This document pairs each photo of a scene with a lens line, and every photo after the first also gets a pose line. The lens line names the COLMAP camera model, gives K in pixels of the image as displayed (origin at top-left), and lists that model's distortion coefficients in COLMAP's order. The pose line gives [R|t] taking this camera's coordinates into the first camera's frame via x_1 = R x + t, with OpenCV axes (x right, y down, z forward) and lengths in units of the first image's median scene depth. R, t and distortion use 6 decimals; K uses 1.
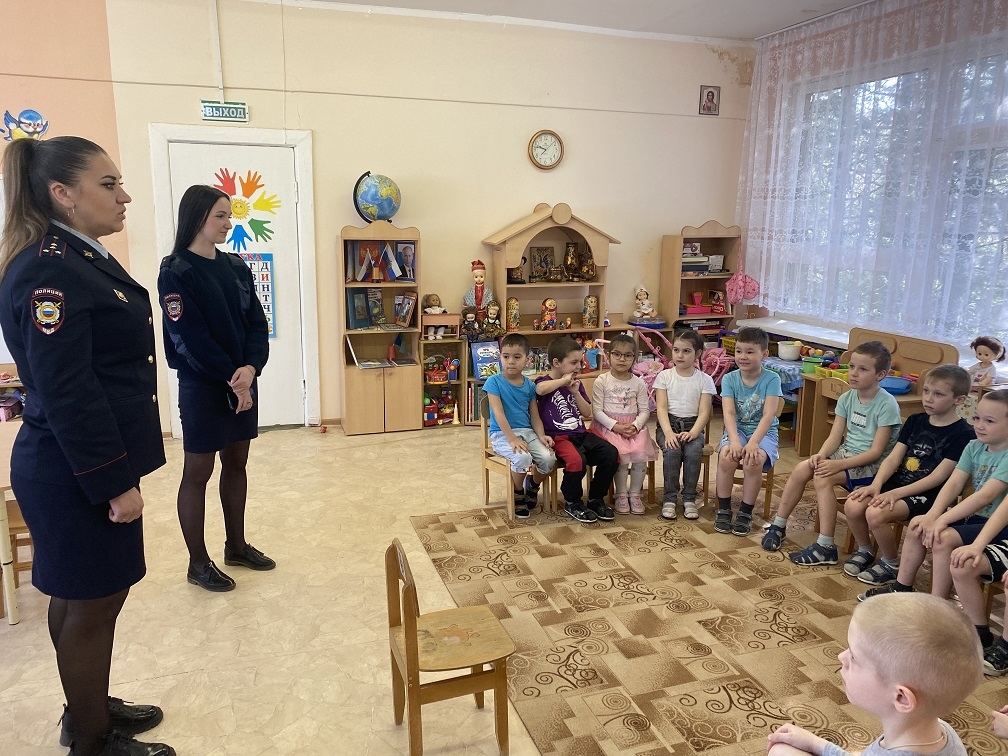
lens RADIAL K [[756.3, 0, 502.7], [0, 756.3, 377.3], [0, 0, 1]] dist [0.037383, -0.048979]
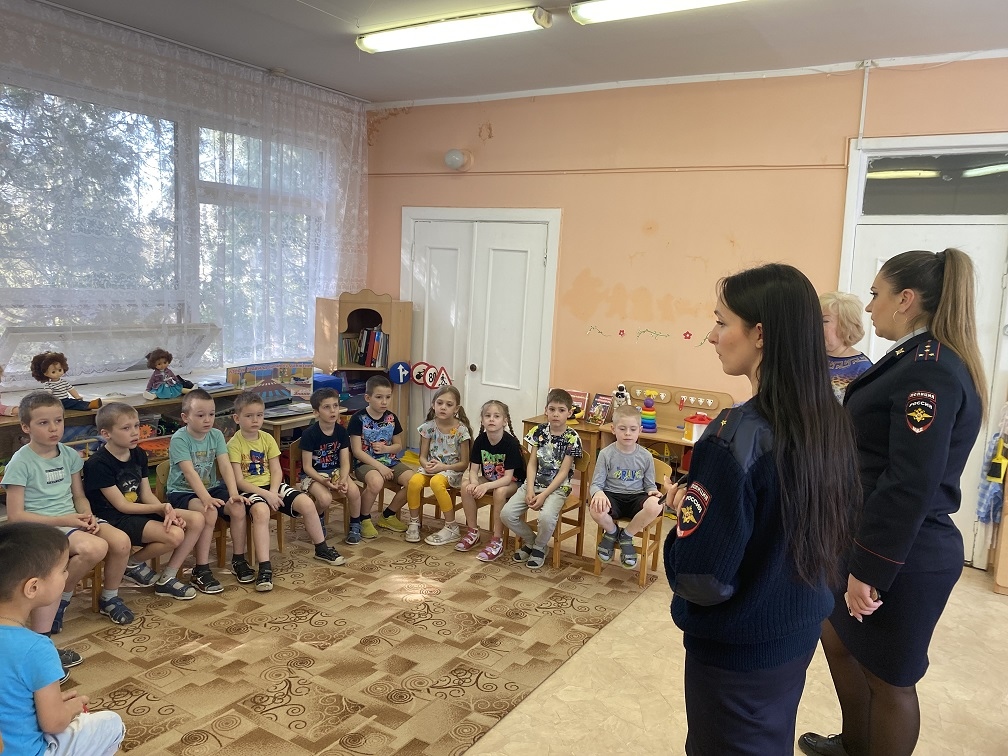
lens RADIAL K [[756.3, 0, 508.8], [0, 756.3, 361.0], [0, 0, 1]] dist [0.037383, -0.048979]
pose [[-0.650947, -0.130036, 0.747902, -0.678383], [0.111042, 0.958312, 0.263265, -0.341200], [-0.750957, 0.254420, -0.609371, 1.482394]]
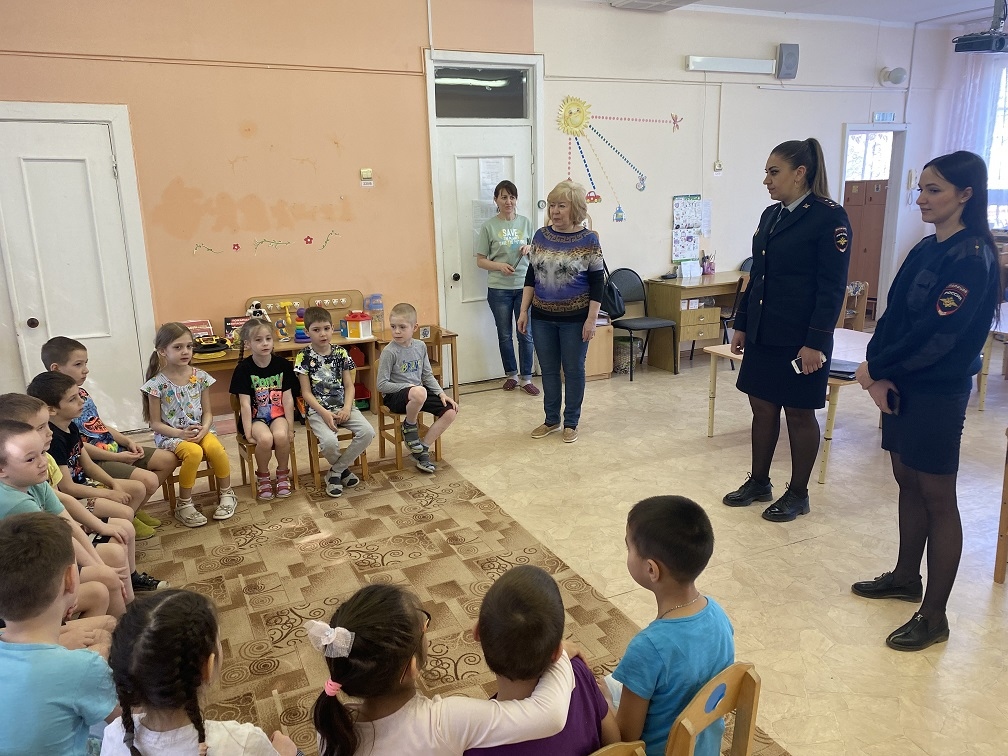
lens RADIAL K [[756.3, 0, 497.6], [0, 756.3, 375.2], [0, 0, 1]] dist [0.037383, -0.048979]
pose [[-0.991047, 0.047008, -0.124967, 0.109947], [-0.014298, 0.893224, 0.449384, -0.405067], [0.132748, 0.447148, -0.884555, 1.825430]]
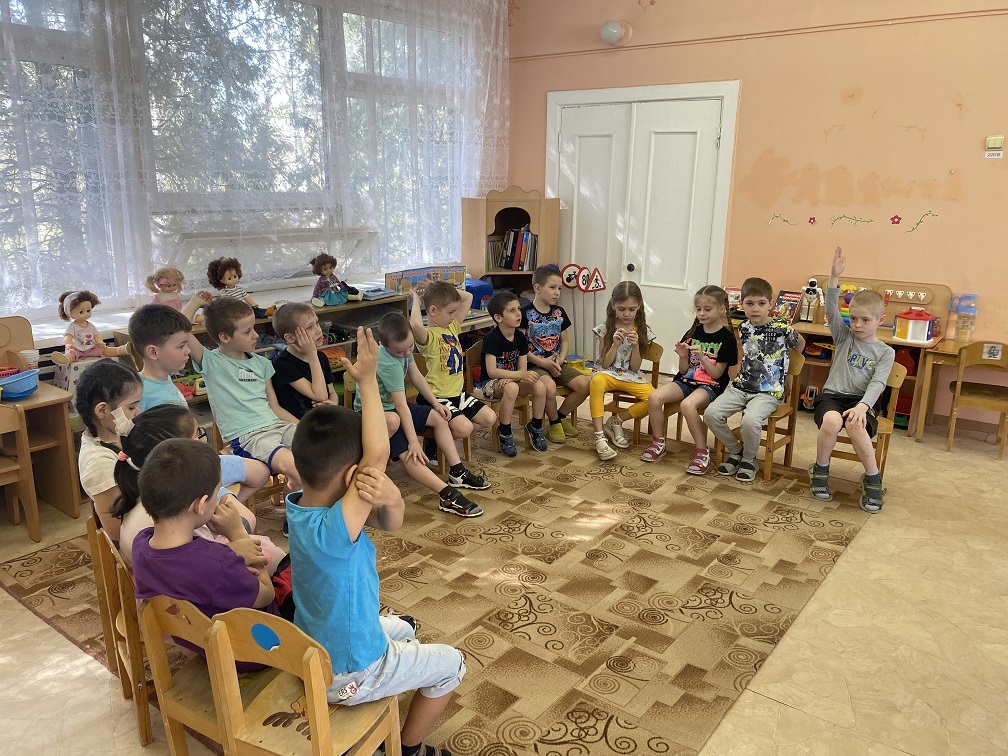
lens RADIAL K [[756.3, 0, 500.1], [0, 756.3, 363.5], [0, 0, 1]] dist [0.037383, -0.048979]
pose [[-0.561146, -0.207720, 0.801229, -0.485724], [0.169630, 0.918593, 0.356949, -0.310093], [-0.810149, 0.336213, -0.480229, 1.564018]]
